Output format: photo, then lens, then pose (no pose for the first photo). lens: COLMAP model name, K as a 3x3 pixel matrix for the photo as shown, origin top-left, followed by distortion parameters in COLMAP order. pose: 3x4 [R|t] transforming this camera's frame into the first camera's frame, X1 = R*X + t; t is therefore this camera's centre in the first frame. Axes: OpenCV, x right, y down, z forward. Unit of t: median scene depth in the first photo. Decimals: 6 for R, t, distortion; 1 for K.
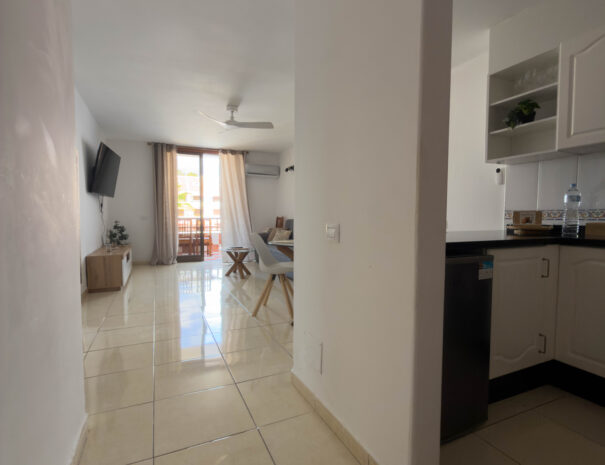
lens RADIAL K [[320.6, 0, 302.5], [0, 320.6, 232.5], [0, 0, 1]] dist [-0.001021, -0.000254]
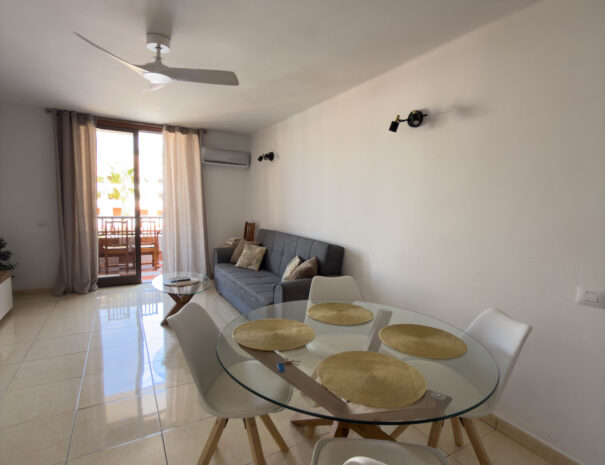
lens RADIAL K [[320.6, 0, 302.5], [0, 320.6, 232.5], [0, 0, 1]] dist [-0.001021, -0.000254]
pose [[0.995684, 0.015461, 0.091508, -0.018504], [-0.019315, 0.998957, 0.041383, -0.062428], [-0.090773, -0.042972, 0.994944, 0.275500]]
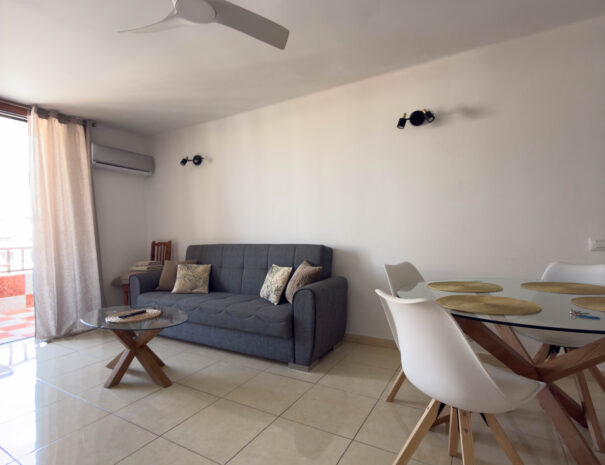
lens RADIAL K [[320.6, 0, 302.5], [0, 320.6, 232.5], [0, 0, 1]] dist [-0.001021, -0.000254]
pose [[0.814229, -0.020283, 0.580189, -0.213547], [0.057441, 0.997300, -0.045747, -0.024982], [-0.577694, 0.070575, 0.813196, 0.394050]]
